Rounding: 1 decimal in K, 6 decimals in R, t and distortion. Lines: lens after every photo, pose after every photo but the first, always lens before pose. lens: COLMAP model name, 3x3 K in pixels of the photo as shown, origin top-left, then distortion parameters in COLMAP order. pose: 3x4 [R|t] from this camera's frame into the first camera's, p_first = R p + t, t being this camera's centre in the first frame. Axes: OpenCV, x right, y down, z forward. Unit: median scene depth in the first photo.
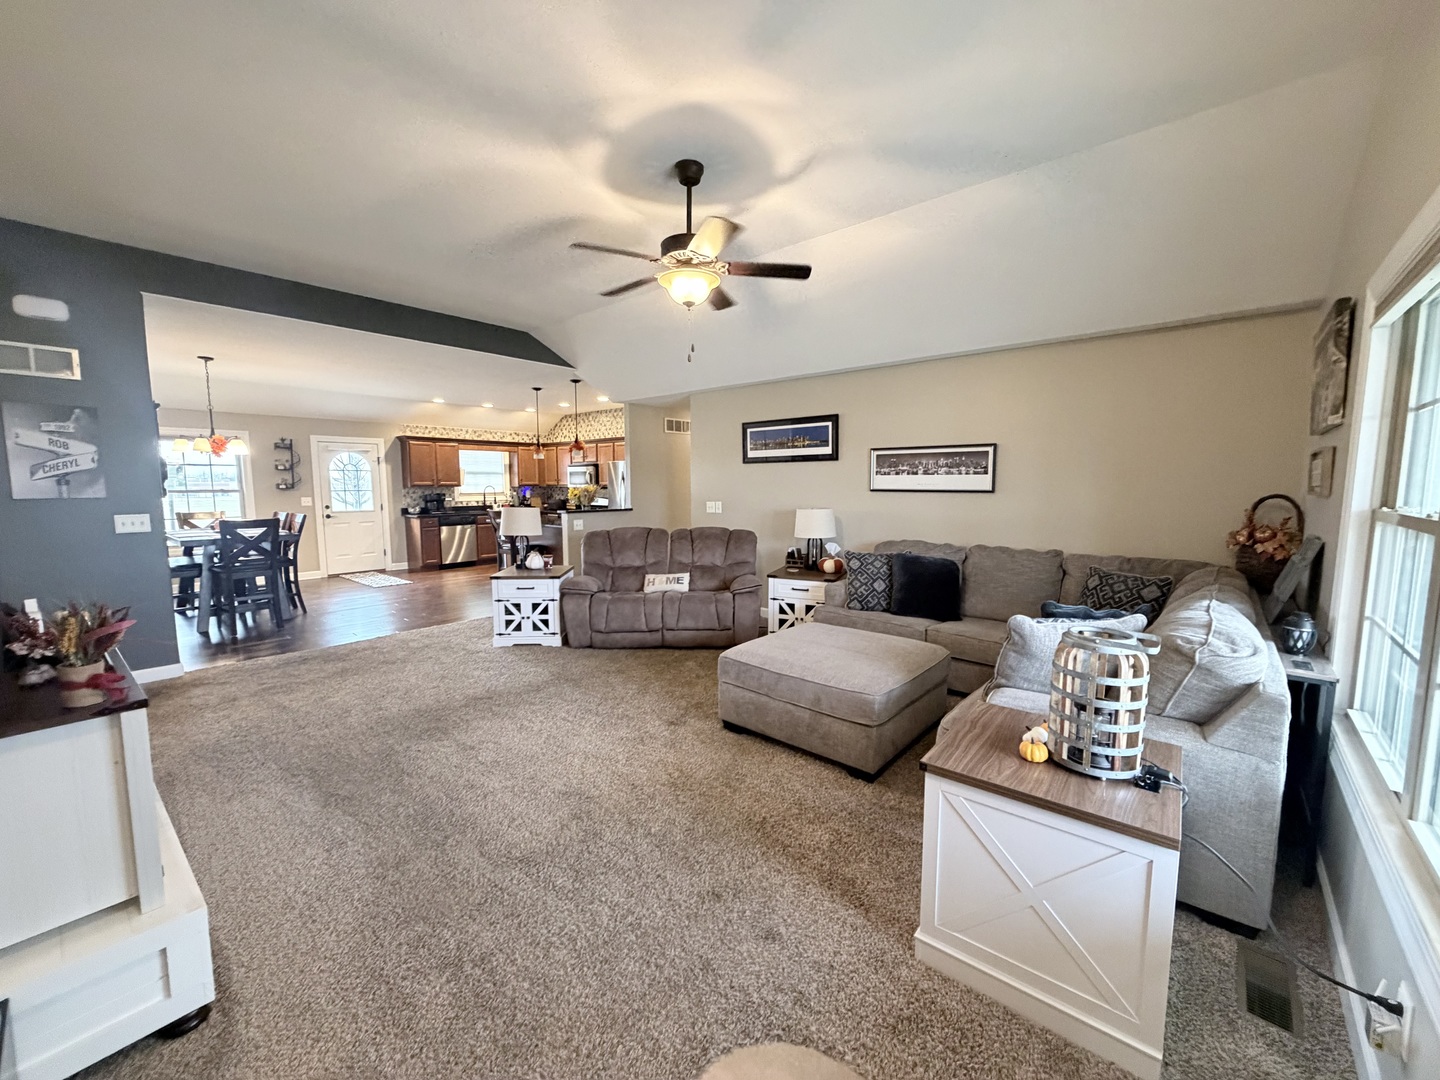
lens RADIAL K [[573.0, 0, 717.6], [0, 573.0, 543.1], [0, 0, 1]] dist [0.001842, 0.000200]
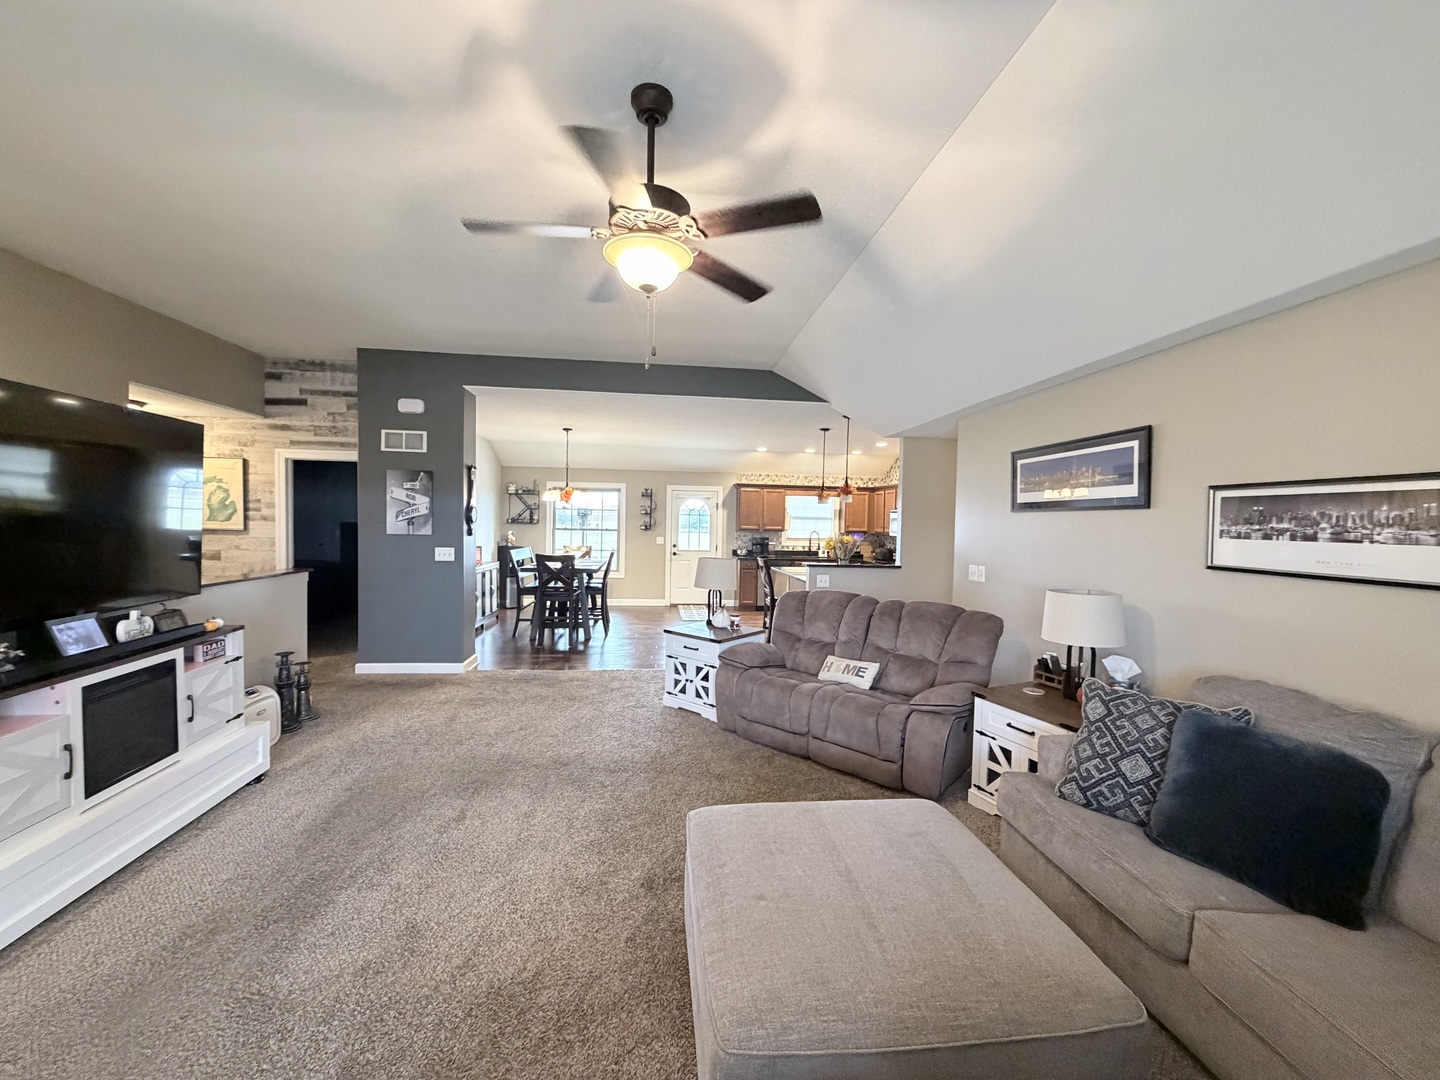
lens RADIAL K [[573.0, 0, 717.6], [0, 573.0, 543.1], [0, 0, 1]] dist [0.001842, 0.000200]
pose [[0.739144, 0.043285, -0.672155, 0.293470], [-0.093648, 0.994845, -0.038915, -0.054124], [0.667005, 0.091710, 0.739387, 0.339617]]
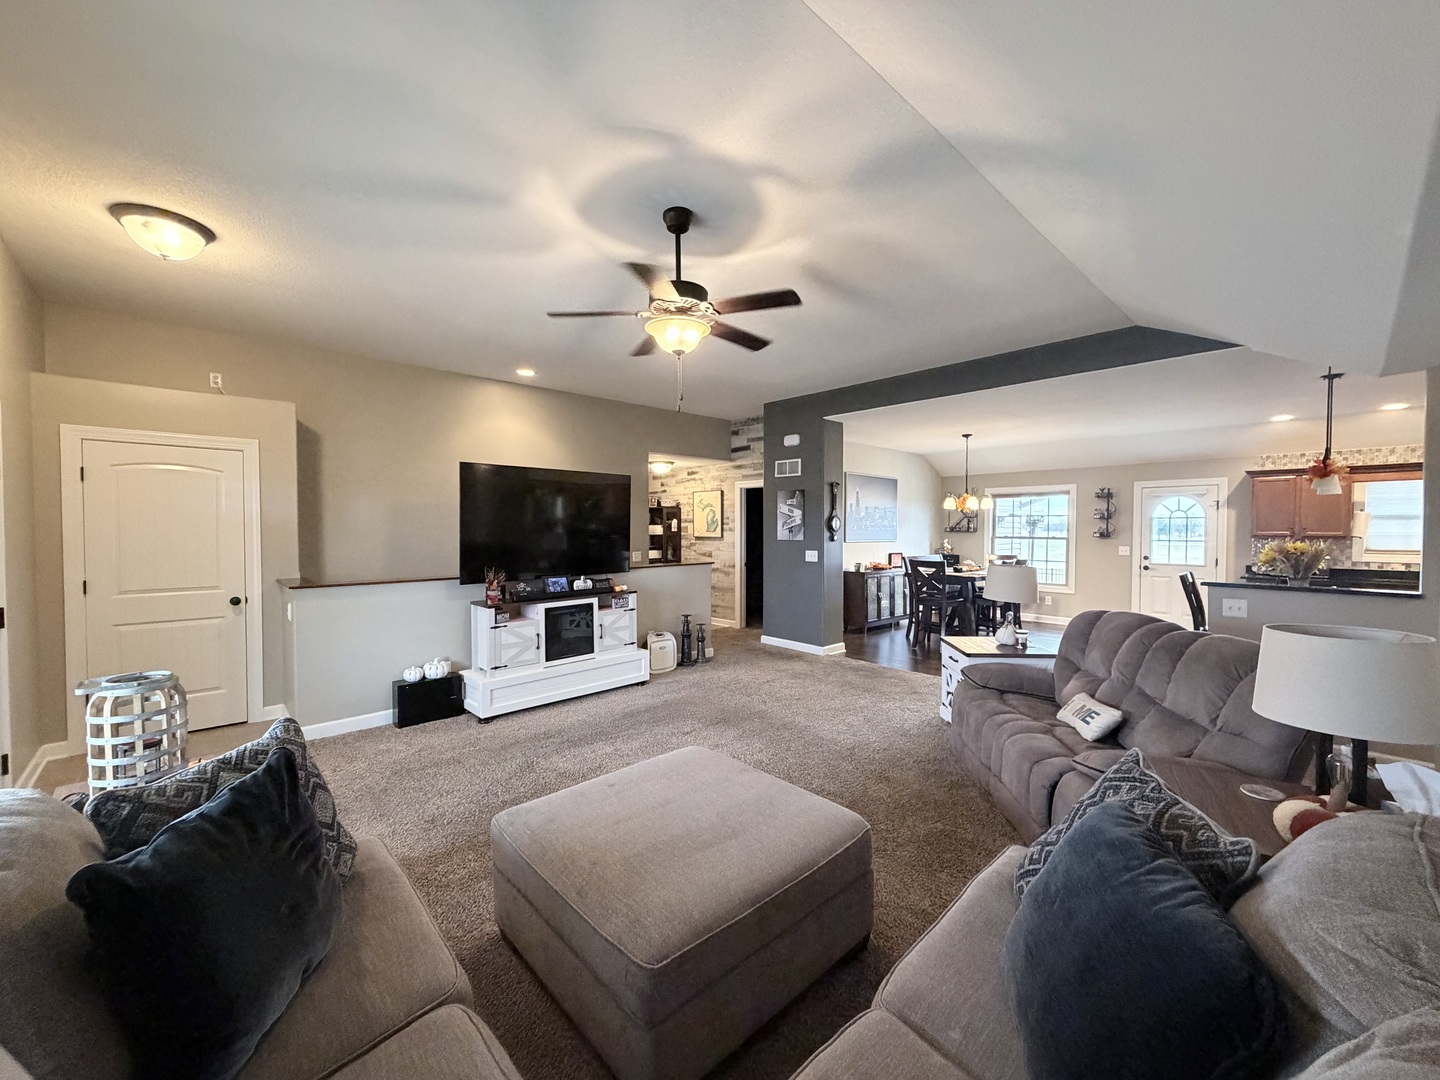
lens RADIAL K [[573.0, 0, 717.6], [0, 573.0, 543.1], [0, 0, 1]] dist [0.001842, 0.000200]
pose [[-0.104529, 0.029941, -0.994071, 0.535359], [-0.106339, 0.993480, 0.041105, -0.088762], [0.988820, 0.110005, -0.100663, 0.711961]]
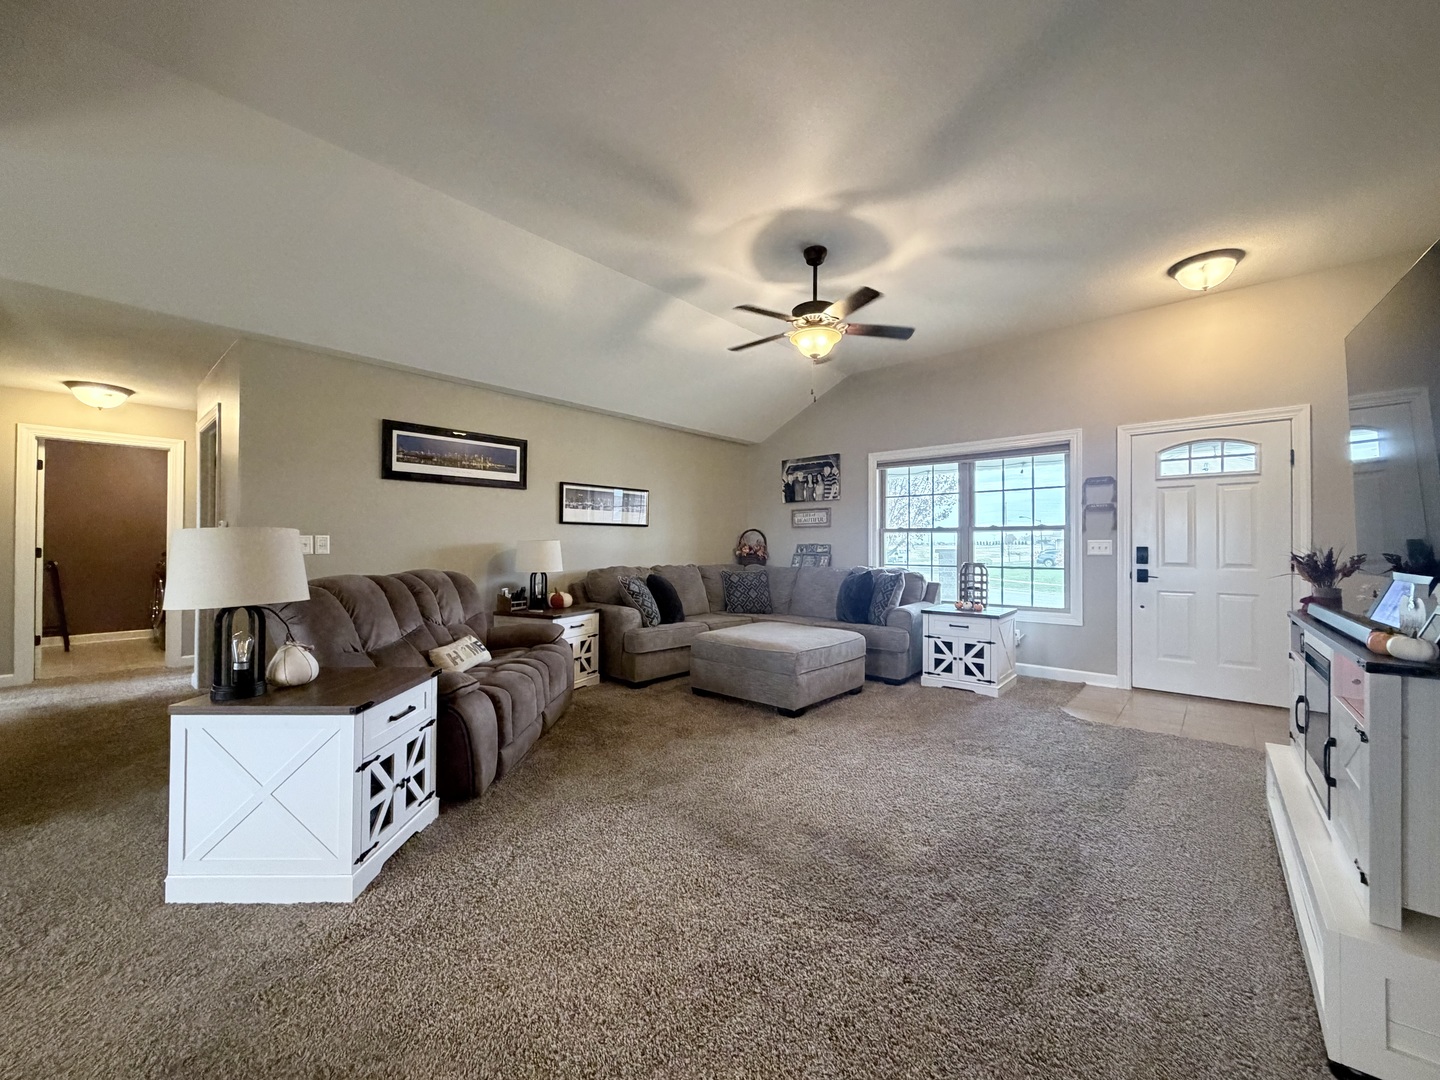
lens RADIAL K [[573.0, 0, 717.6], [0, 573.0, 543.1], [0, 0, 1]] dist [0.001842, 0.000200]
pose [[0.010198, 0.006108, 0.999929, -0.756584], [0.105237, 0.994421, -0.007148, -0.020513], [-0.994395, 0.105303, 0.009499, 0.736677]]
